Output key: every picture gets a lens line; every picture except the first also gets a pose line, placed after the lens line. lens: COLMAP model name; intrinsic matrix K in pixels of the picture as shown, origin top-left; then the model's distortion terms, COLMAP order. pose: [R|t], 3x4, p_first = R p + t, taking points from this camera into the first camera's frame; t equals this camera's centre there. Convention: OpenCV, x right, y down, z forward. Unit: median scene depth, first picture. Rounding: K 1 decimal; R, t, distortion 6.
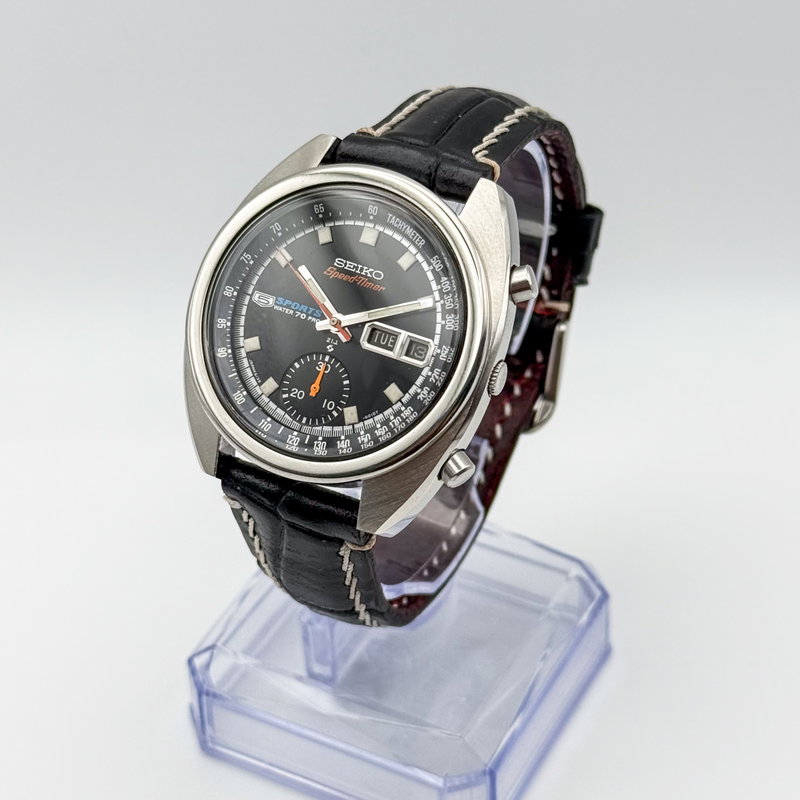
lens RADIAL K [[1911.2, 0, 400.0], [0, 1911.2, 400.0], [0, 0, 1]] dist [0.010671, 0.139190]
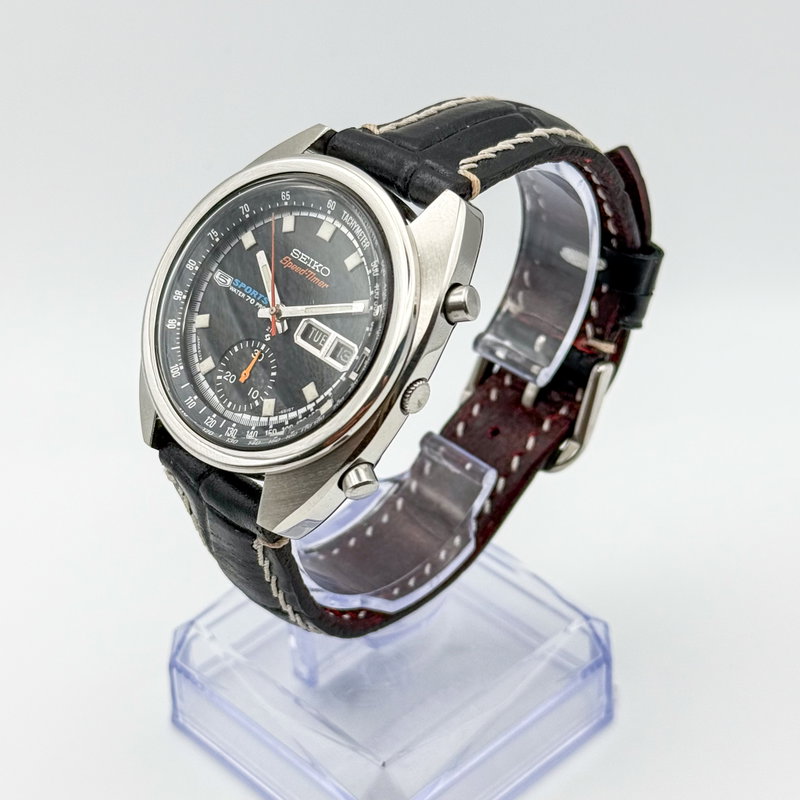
lens RADIAL K [[1911.2, 0, 400.0], [0, 1911.2, 400.0], [0, 0, 1]] dist [0.010671, 0.139190]
pose [[0.949230, 0.175453, -0.261112, 0.288354], [-0.178685, 0.983839, 0.011504, -0.018747], [0.258910, 0.035737, 0.965240, 0.071163]]
